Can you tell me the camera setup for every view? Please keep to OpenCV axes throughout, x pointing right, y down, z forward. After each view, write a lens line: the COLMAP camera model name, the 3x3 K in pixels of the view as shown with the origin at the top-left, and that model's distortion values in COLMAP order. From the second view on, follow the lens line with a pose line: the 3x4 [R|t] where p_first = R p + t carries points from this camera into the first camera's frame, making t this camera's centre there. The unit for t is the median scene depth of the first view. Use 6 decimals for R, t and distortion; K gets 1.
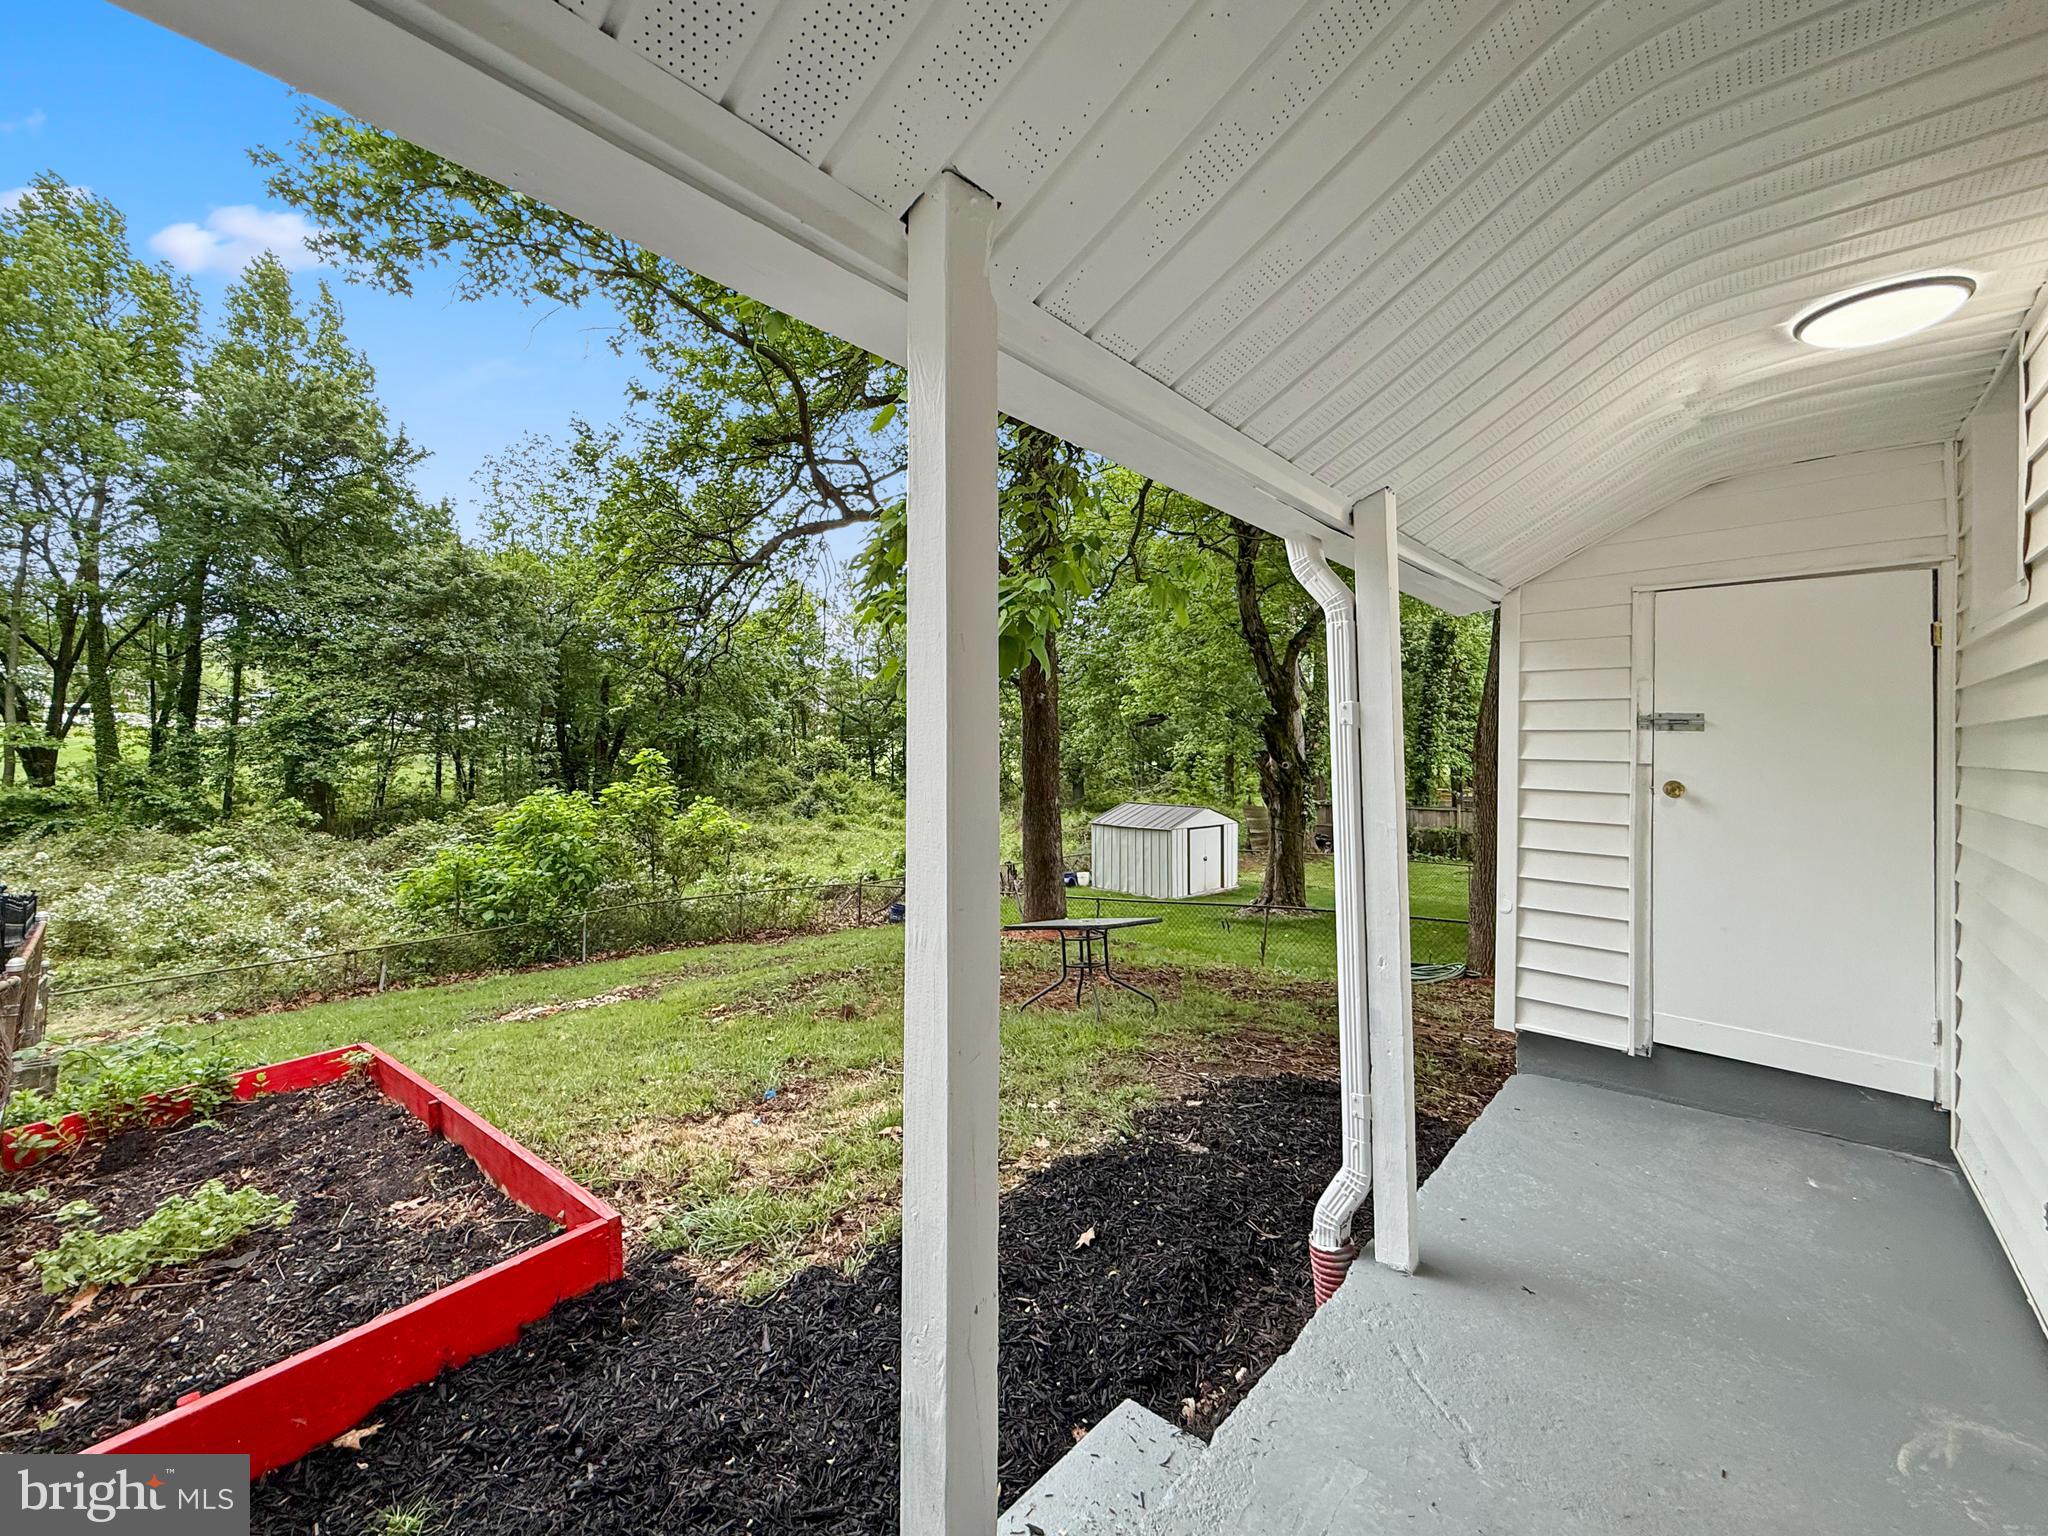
lens RADIAL K [[806.5, 0, 1018.1], [0, 806.5, 760.7], [0, 0, 1]] dist [0.000144, 0.000096]
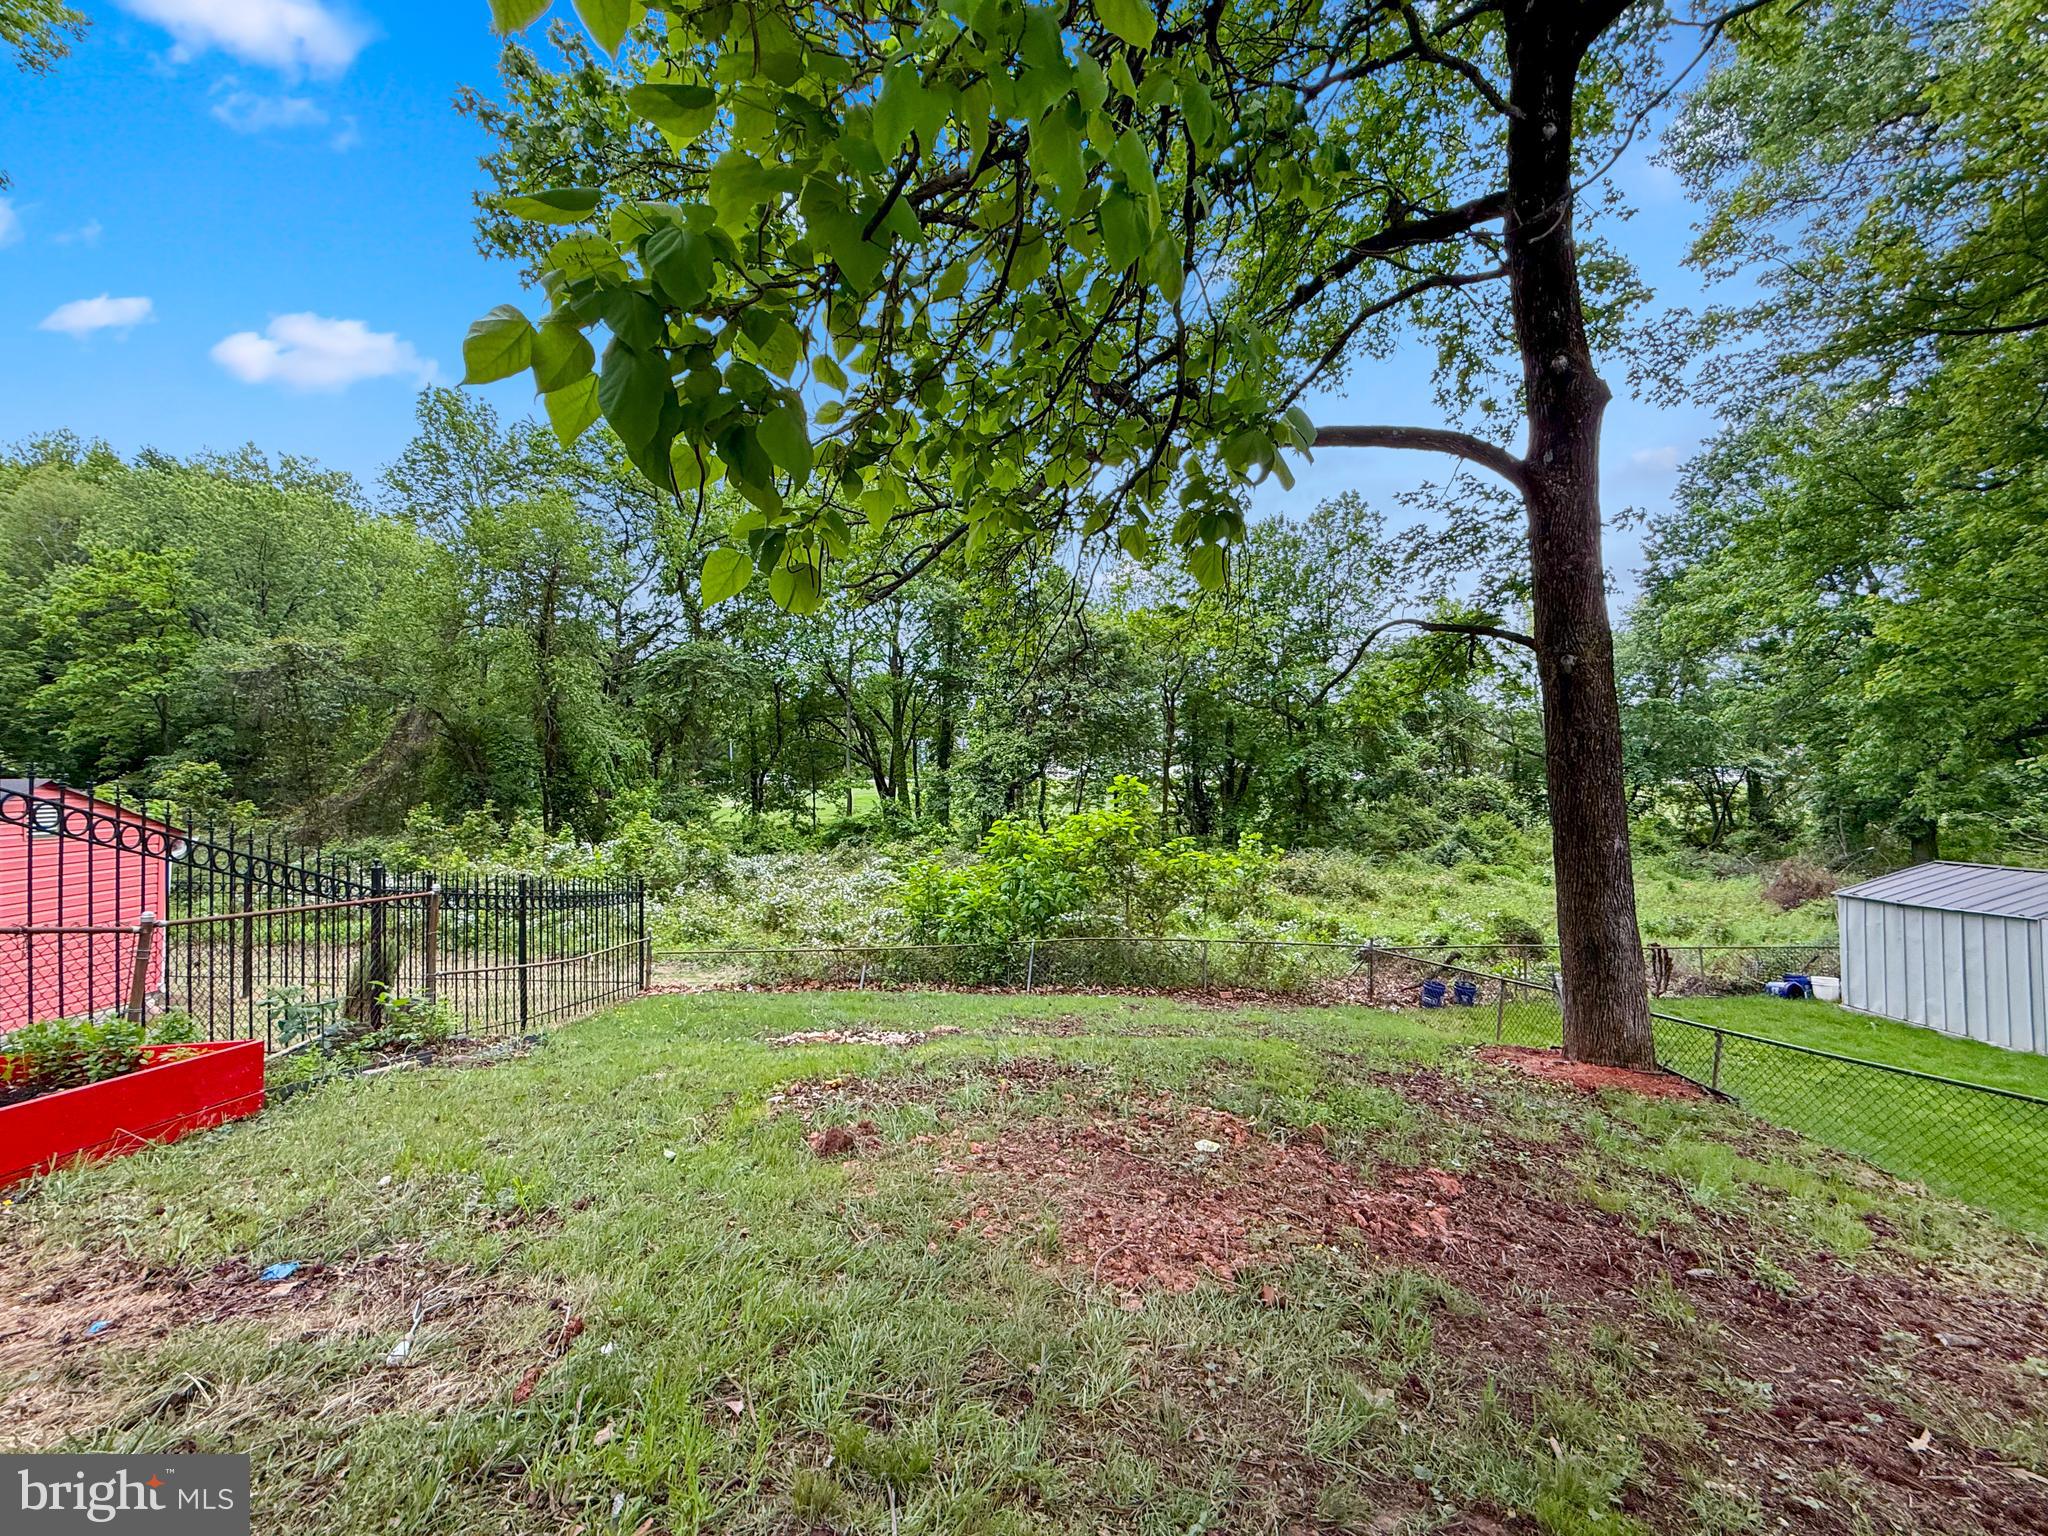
lens RADIAL K [[827.7, 0, 1020.4], [0, 827.7, 757.2], [0, 0, 1]] dist [0.001007, 0.000161]
pose [[0.721065, -0.034042, -0.692030, 0.085441], [-0.004101, 0.998565, -0.053393, 0.010567], [0.692855, 0.041338, 0.719891, 0.139695]]
